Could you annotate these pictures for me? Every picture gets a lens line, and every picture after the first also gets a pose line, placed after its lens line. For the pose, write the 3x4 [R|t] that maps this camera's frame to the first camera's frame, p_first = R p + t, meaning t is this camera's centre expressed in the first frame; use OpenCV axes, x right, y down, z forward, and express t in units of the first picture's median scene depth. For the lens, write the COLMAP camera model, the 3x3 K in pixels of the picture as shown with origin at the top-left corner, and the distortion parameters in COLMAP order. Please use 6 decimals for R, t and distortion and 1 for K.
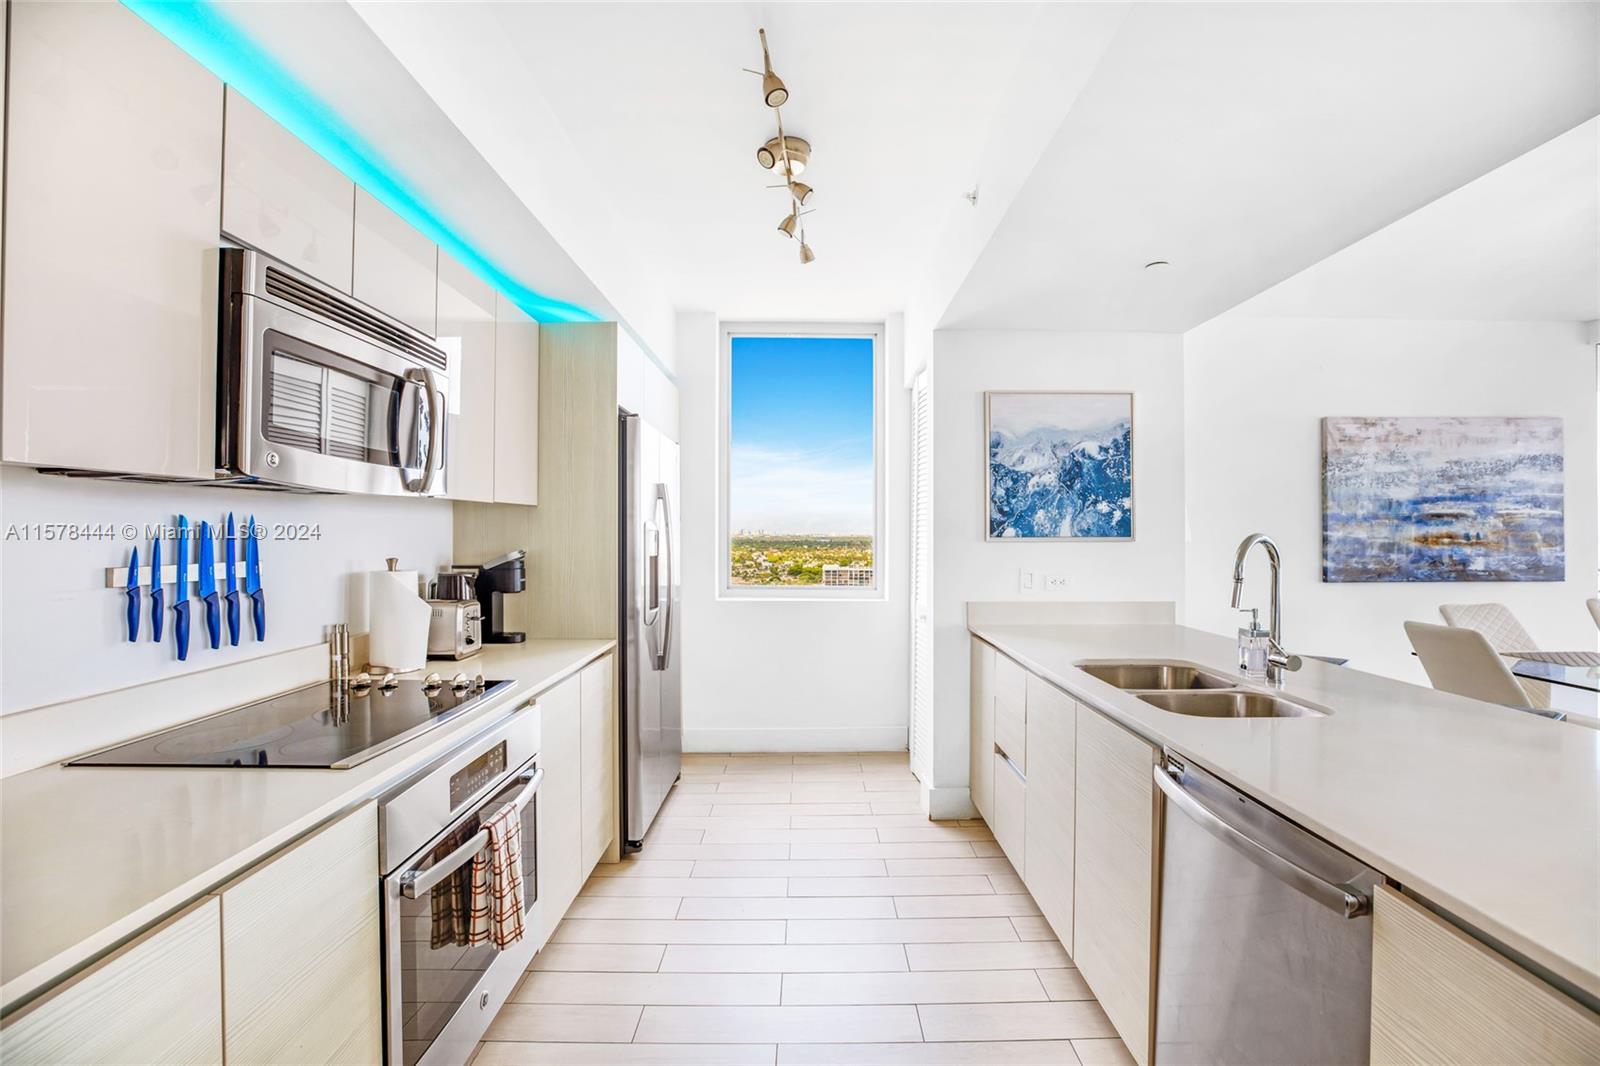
lens RADIAL K [[733.5, 0, 827.0], [0, 733.5, 531.2], [0, 0, 1]] dist [-0.043187, 0.010850]
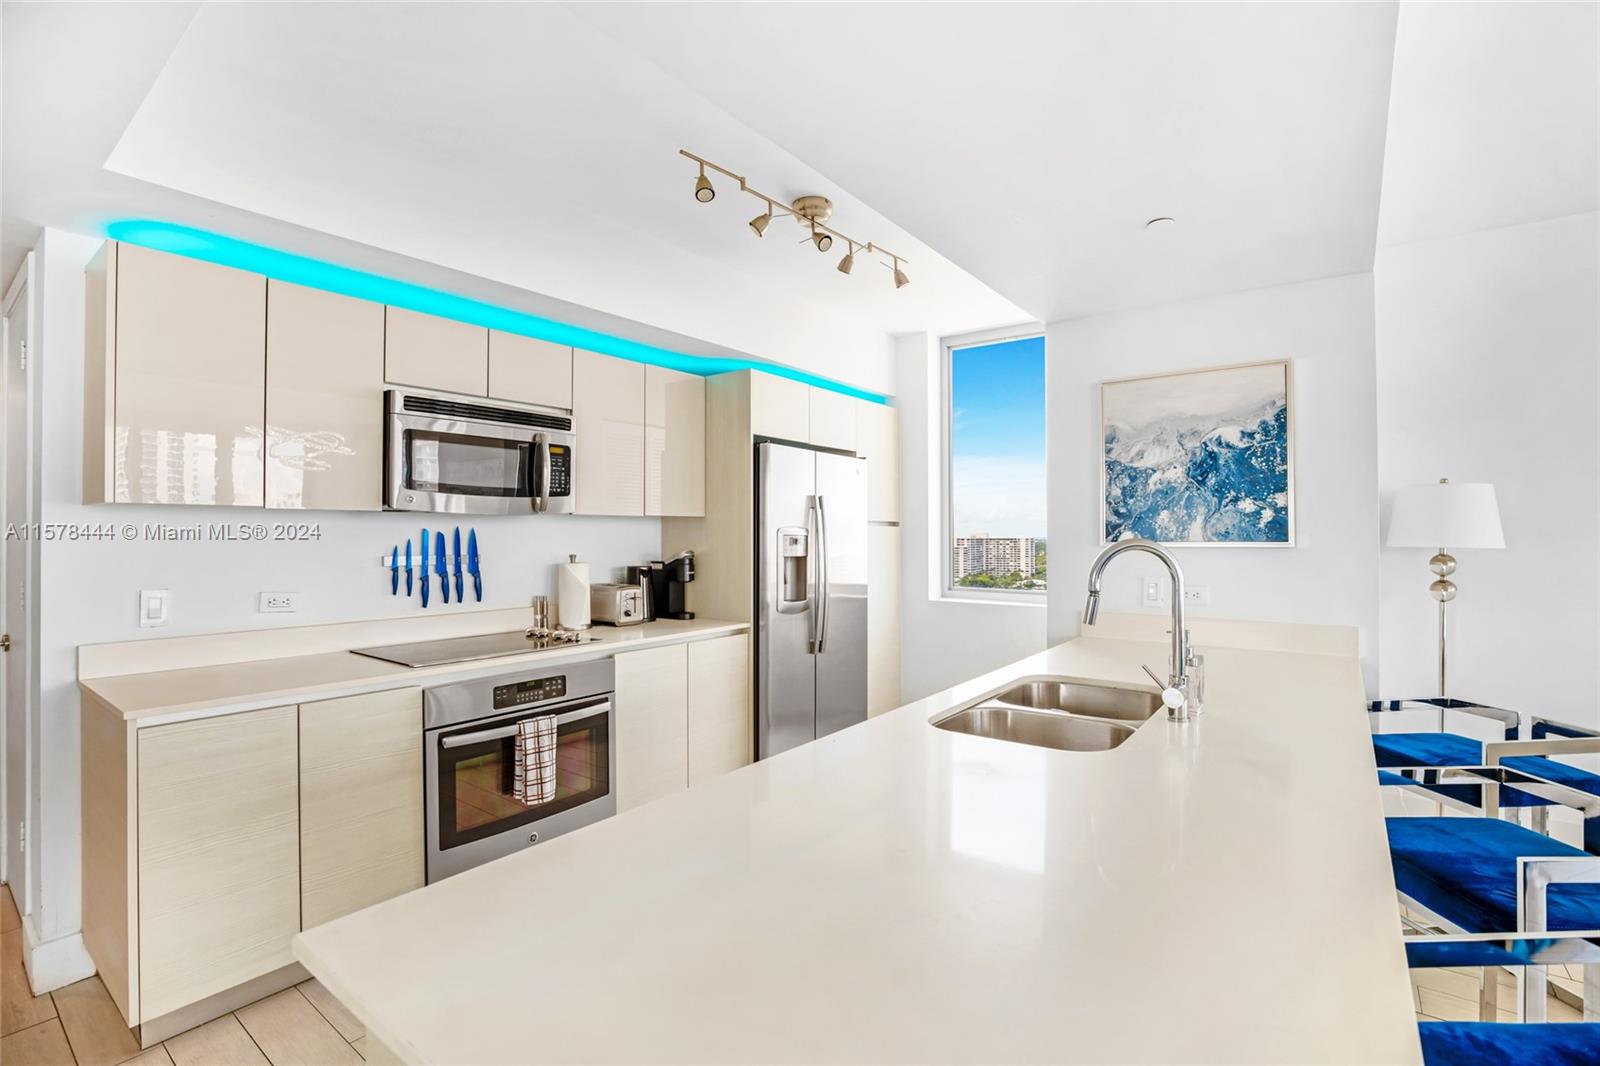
lens RADIAL K [[733.5, 0, 802.7], [0, 733.5, 532.1], [0, 0, 1]] dist [-0.043187, 0.010850]
pose [[0.791578, -0.004445, -0.611051, 0.479547], [0.002737, 0.999989, -0.003729, -0.001522], [0.611061, 0.001279, 0.791582, 0.055832]]
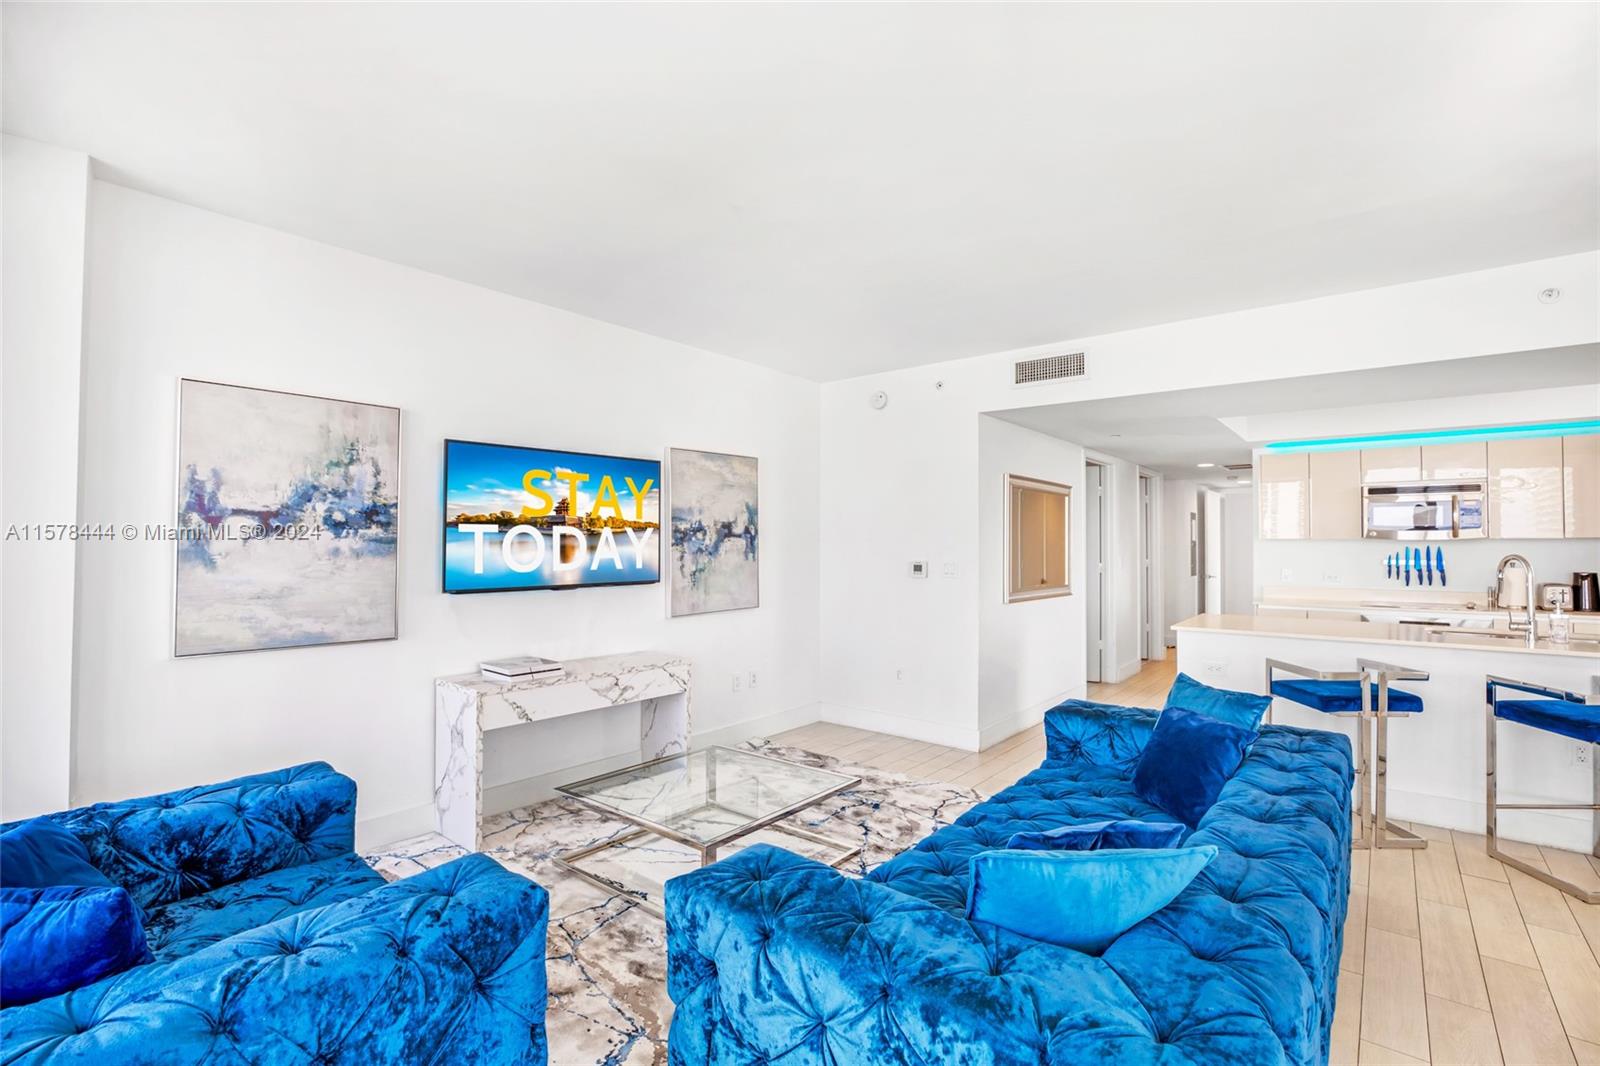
lens RADIAL K [[733.5, 0, 820.7], [0, 733.5, 528.5], [0, 0, 1]] dist [-0.043187, 0.010850]
pose [[-0.637293, -0.019518, -0.770374, 1.844416], [-0.002632, 0.999728, -0.023152, -0.009949], [0.770617, -0.012727, -0.637172, 0.488360]]
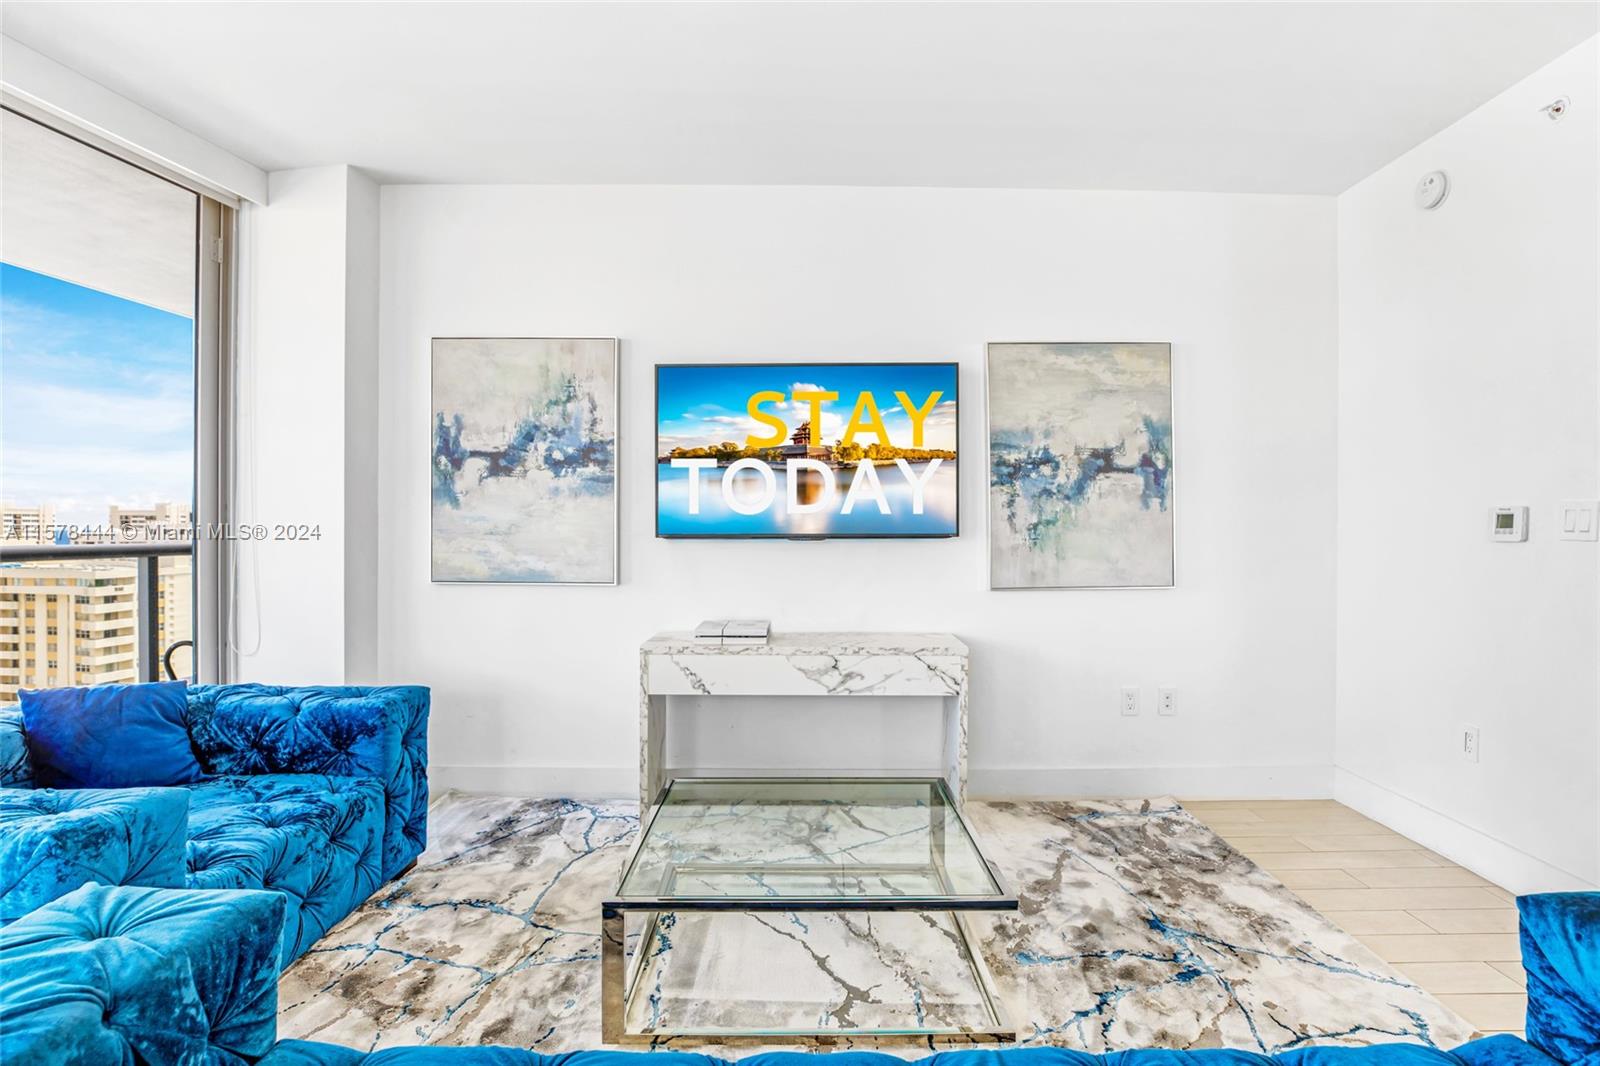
lens RADIAL K [[821.6, 0, 807.9], [0, 821.6, 534.4], [0, 0, 1]] dist [-0.040815, 0.011087]
pose [[-0.999872, -0.003275, 0.015649, 1.193190], [-0.003174, 0.999974, 0.006452, 0.047891], [-0.015670, 0.006402, -0.999857, 0.460216]]
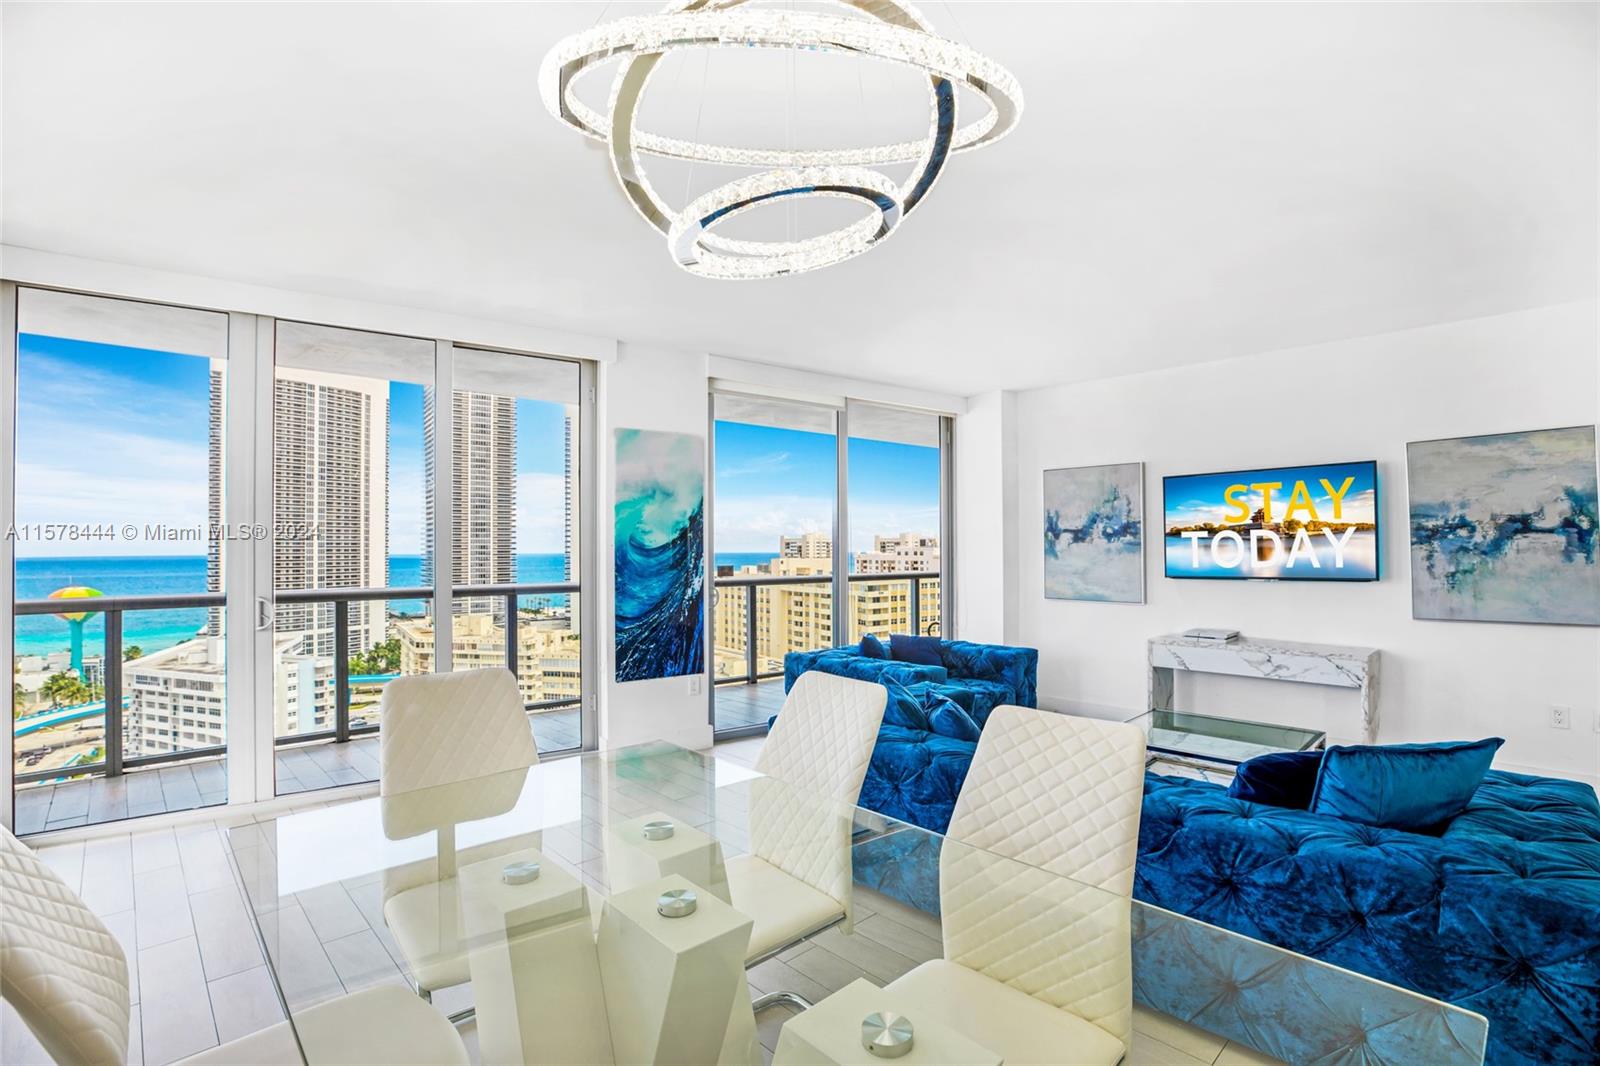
lens RADIAL K [[733.5, 0, 817.5], [0, 733.5, 537.8], [0, 0, 1]] dist [-0.043187, 0.010850]
pose [[-0.688858, 0.014158, 0.724758, 0.782400], [0.003494, 0.999862, -0.016212, -0.003478], [-0.724888, -0.008635, -0.688813, 1.051932]]
